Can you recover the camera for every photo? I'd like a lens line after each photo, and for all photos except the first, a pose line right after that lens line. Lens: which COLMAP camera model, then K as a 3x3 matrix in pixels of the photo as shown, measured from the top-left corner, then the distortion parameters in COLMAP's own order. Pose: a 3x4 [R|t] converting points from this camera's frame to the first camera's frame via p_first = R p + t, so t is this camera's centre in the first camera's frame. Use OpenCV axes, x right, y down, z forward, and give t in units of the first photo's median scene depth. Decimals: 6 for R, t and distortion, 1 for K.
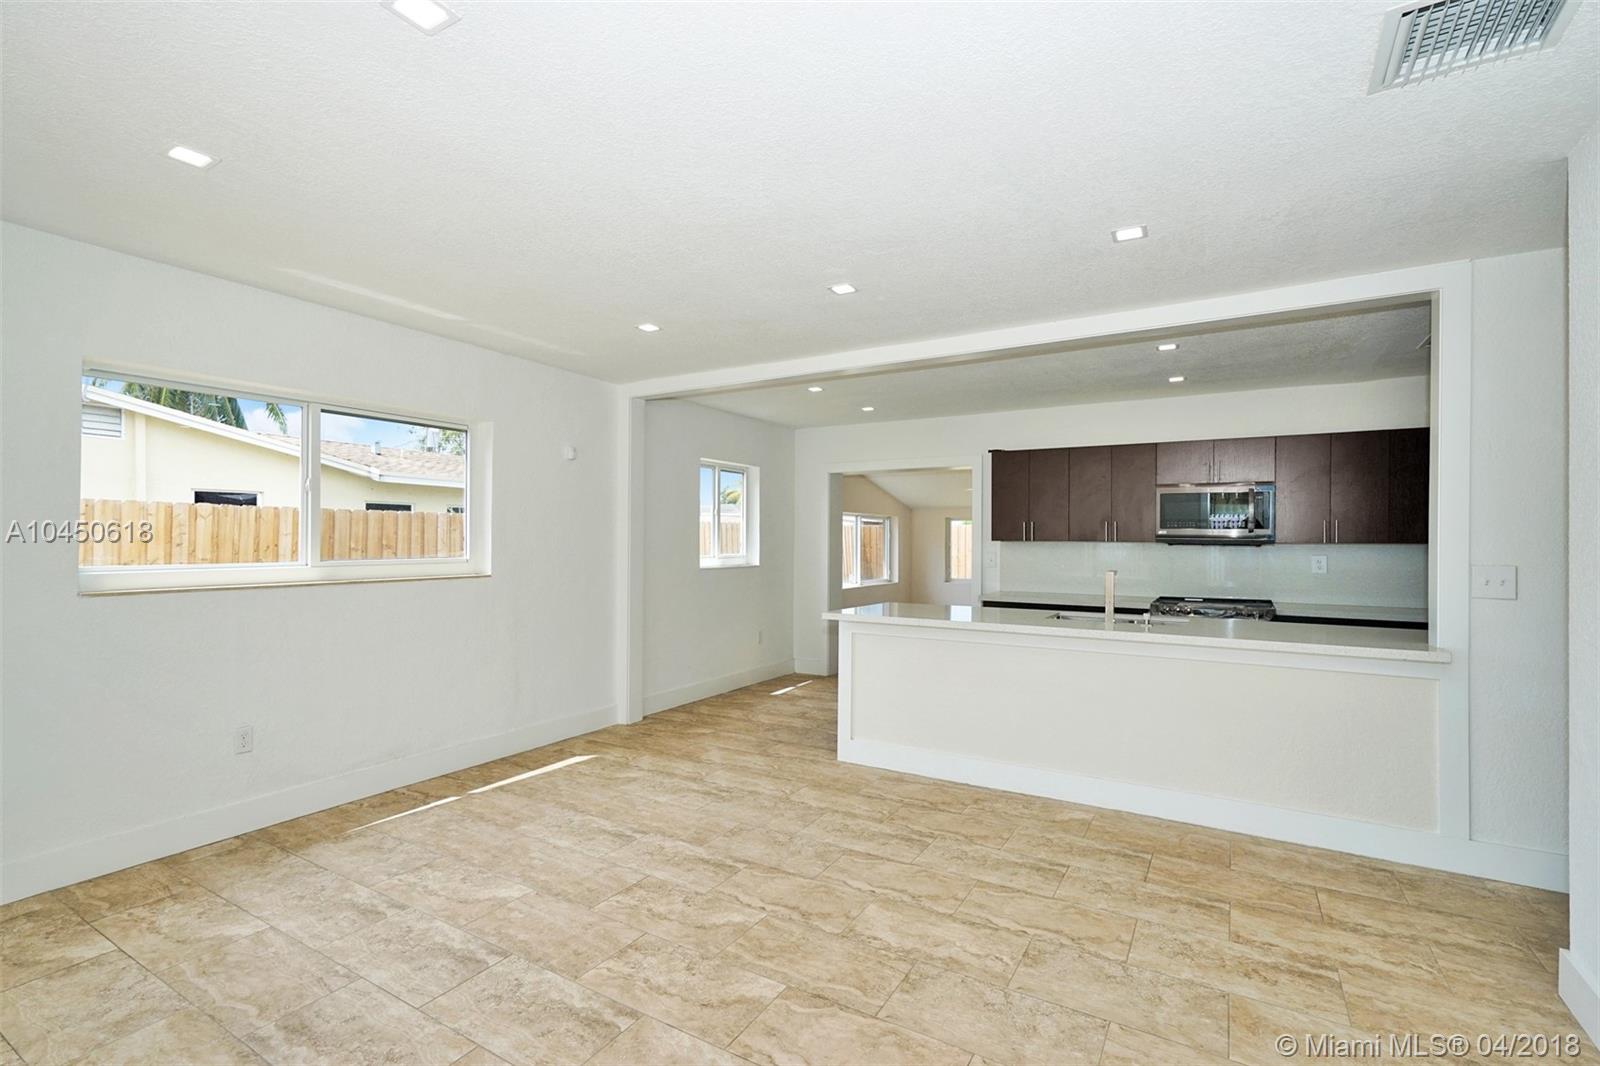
lens RADIAL K [[724.3, 0, 798.8], [0, 724.3, 539.2], [0, 0, 1]] dist [-0.004078, 0.001850]
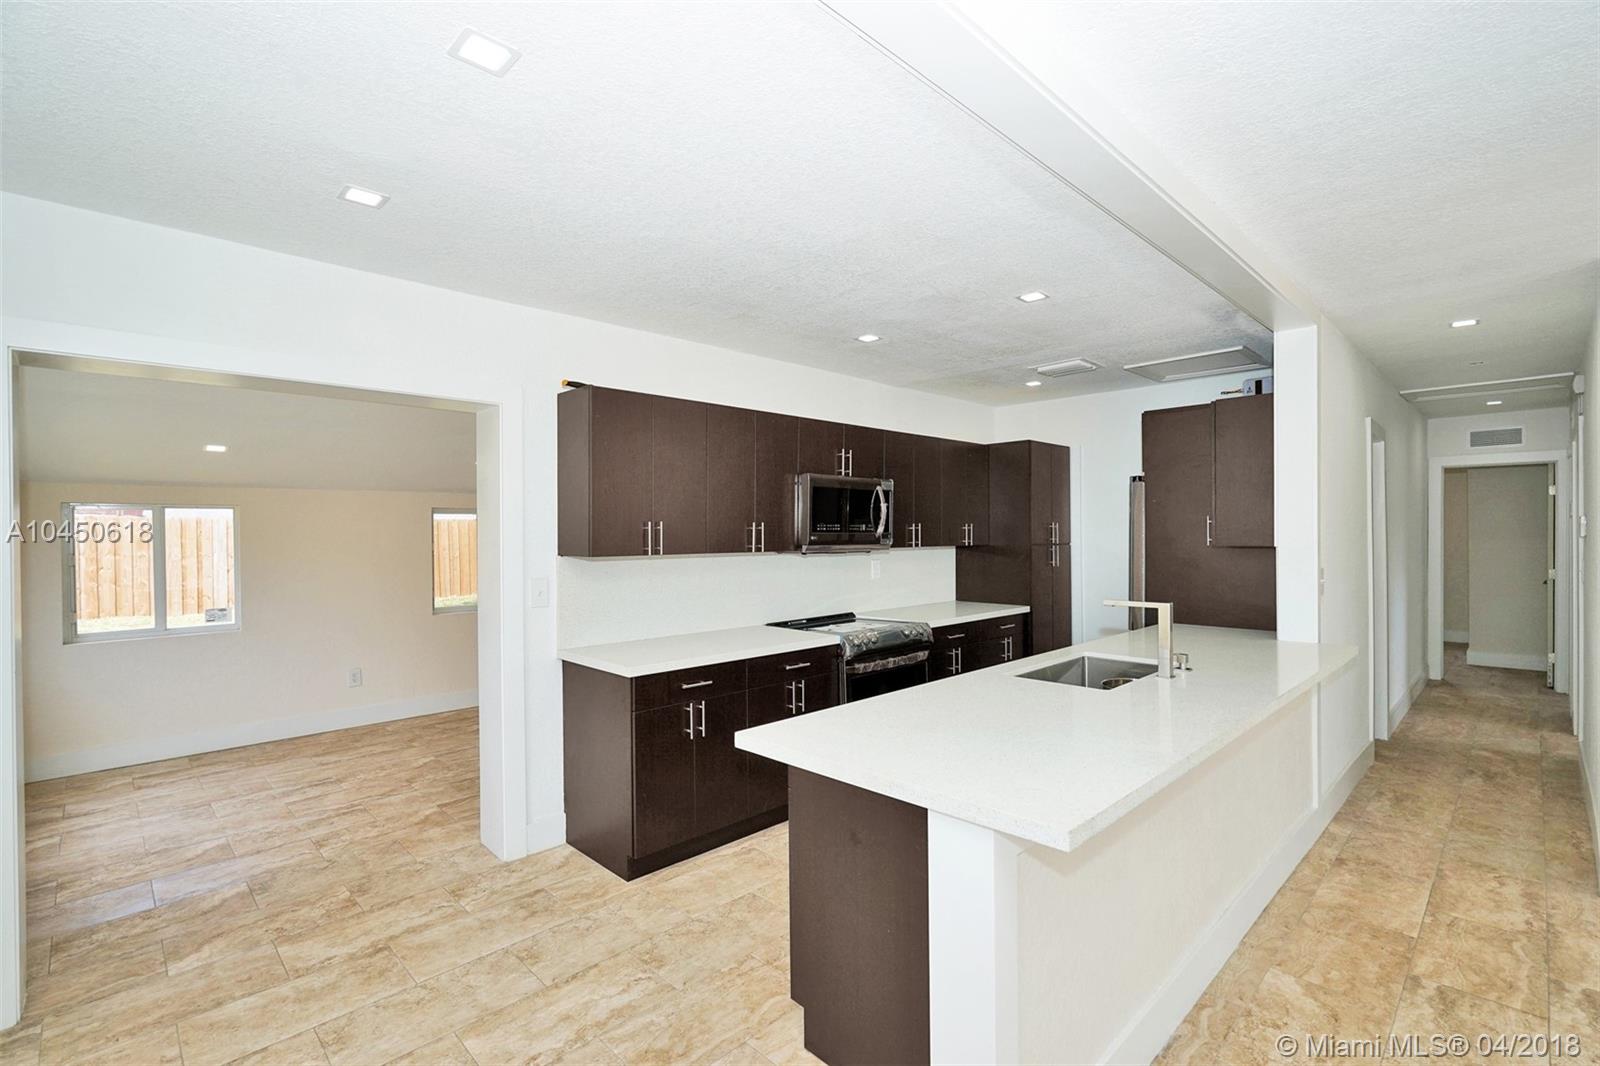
lens RADIAL K [[724.3, 0, 799.7], [0, 724.3, 536.5], [0, 0, 1]] dist [-0.004078, 0.001850]
pose [[0.248708, -0.013185, 0.968489, -0.377886], [0.007316, 0.999904, 0.011734, -0.033061], [-0.968551, 0.004167, 0.248780, 1.382659]]
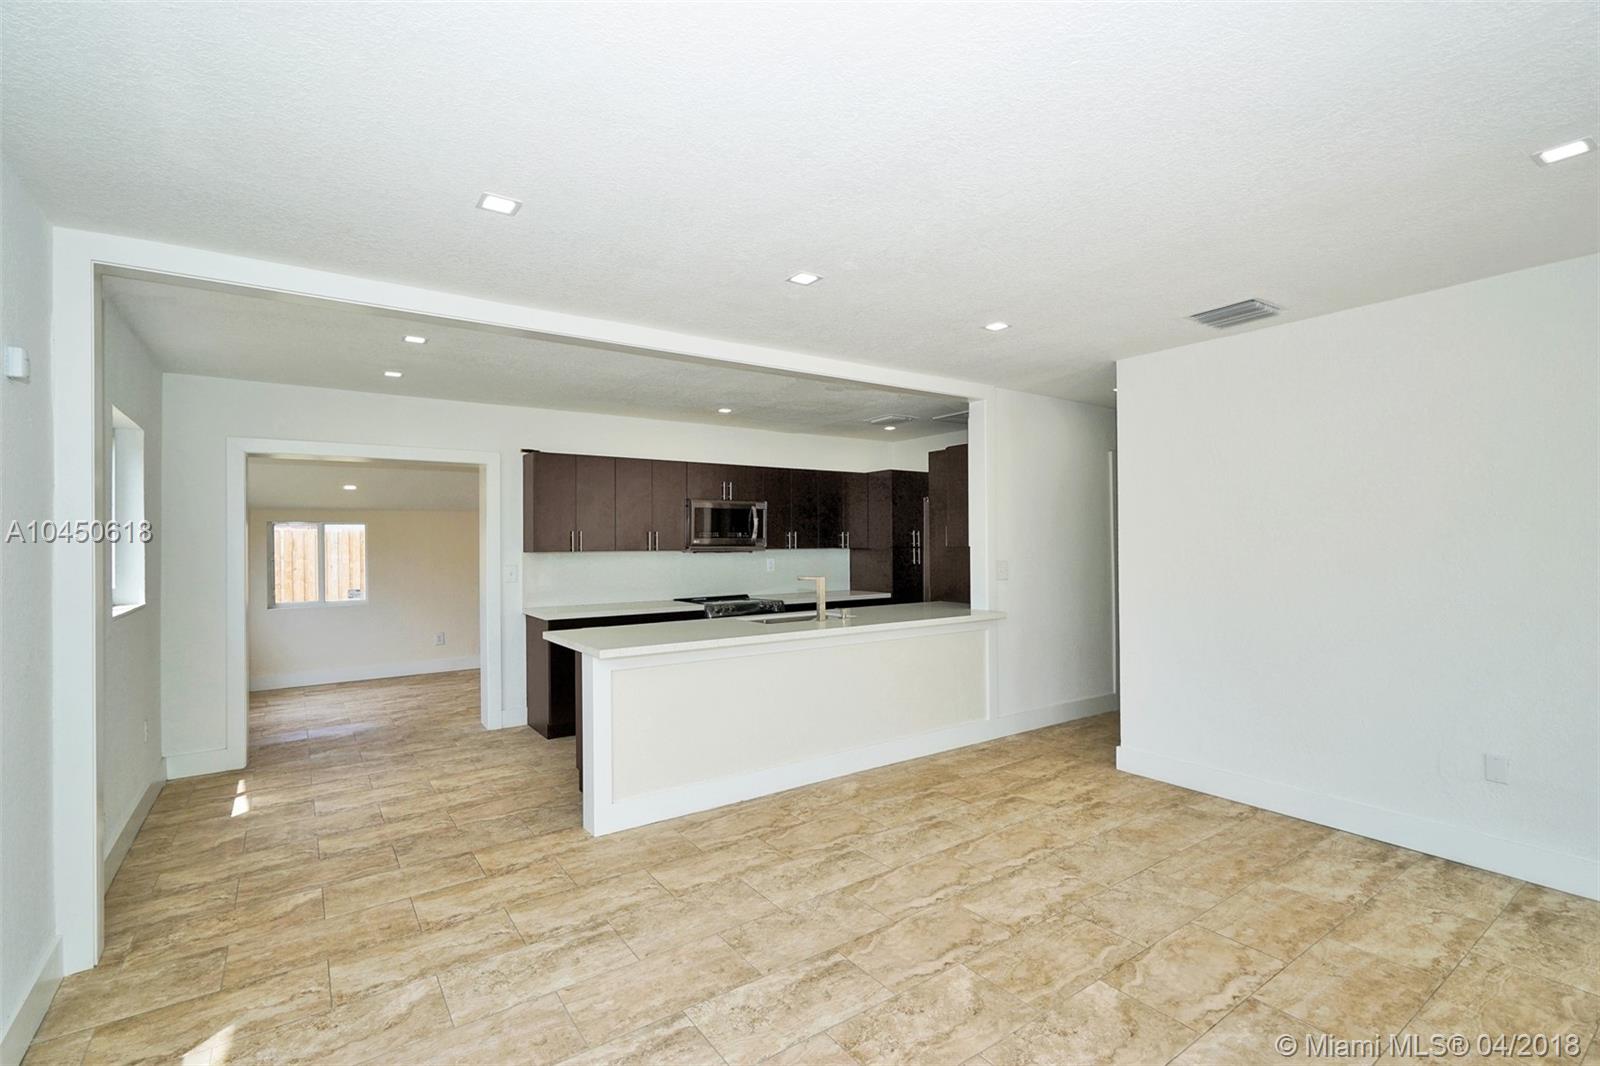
lens RADIAL K [[724.3, 0, 798.3], [0, 724.3, 539.4], [0, 0, 1]] dist [-0.004078, 0.001850]
pose [[0.405014, -0.005035, 0.914297, -0.785183], [0.010451, 0.999945, 0.000876, -0.020724], [-0.914251, 0.009201, 0.405044, 0.658313]]
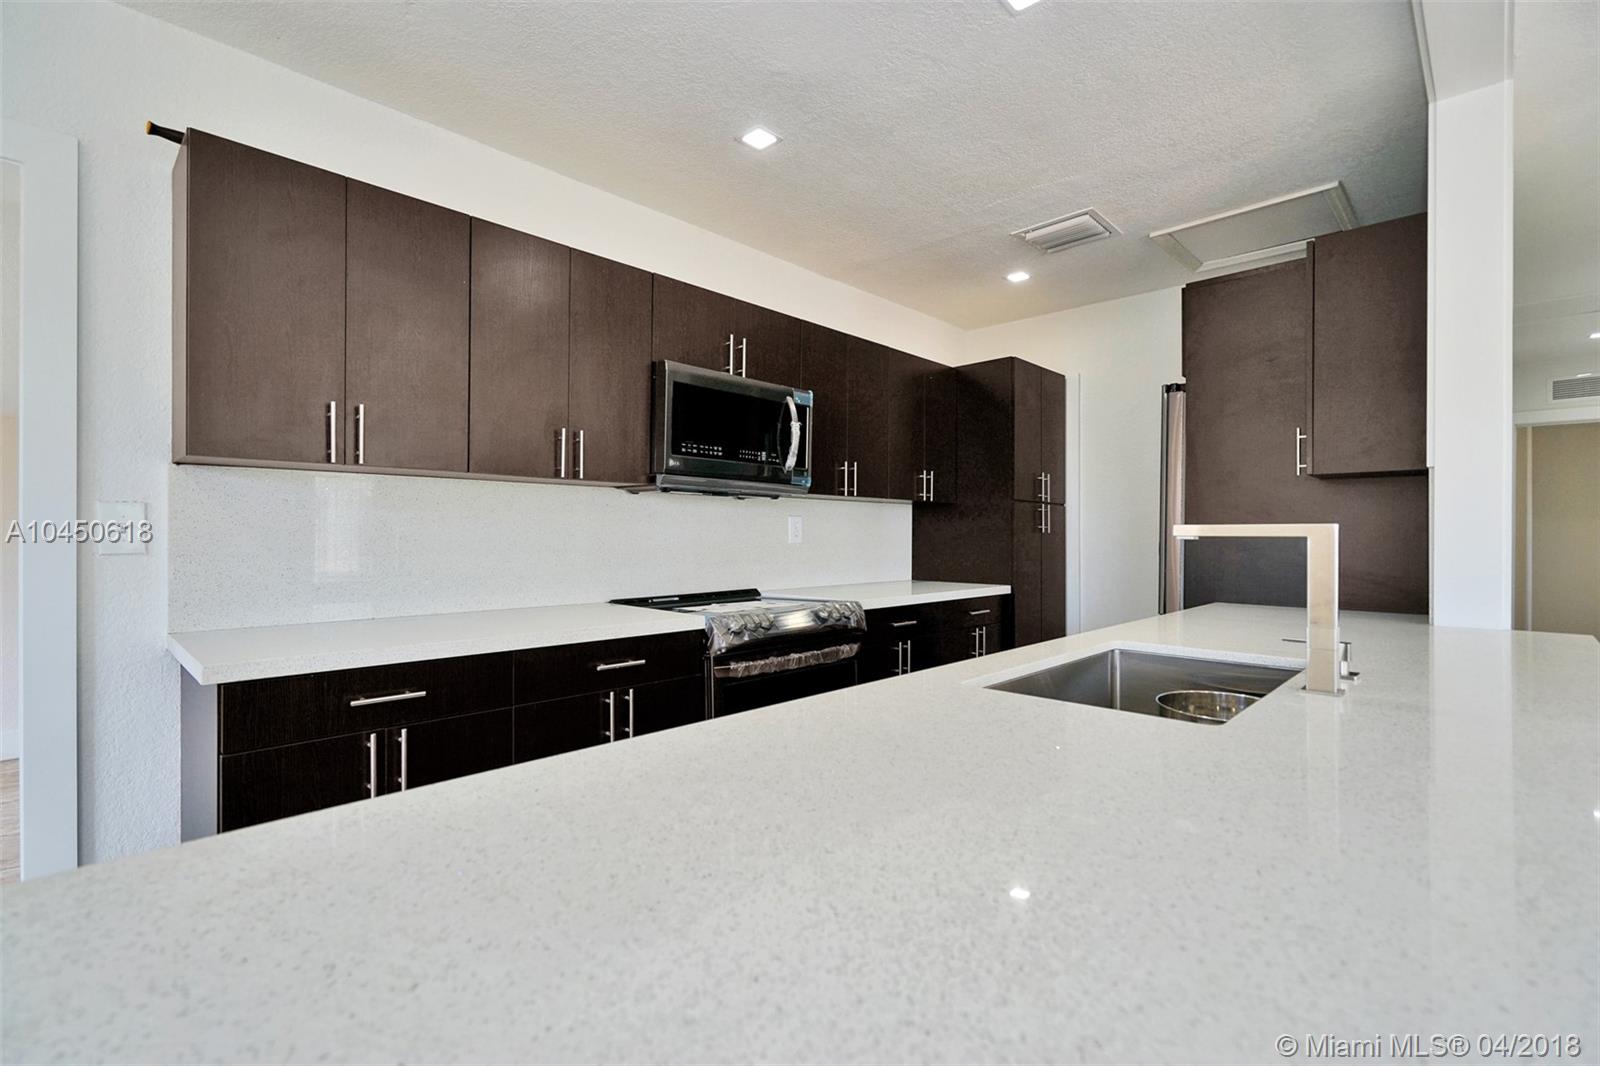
lens RADIAL K [[724.3, 0, 799.0], [0, 724.3, 539.9], [0, 0, 1]] dist [-0.004078, 0.001850]
pose [[0.221873, -0.013005, 0.974989, 0.097063], [-0.003104, 0.999897, 0.014044, 0.056559], [-0.975071, -0.006142, 0.221810, 1.362268]]
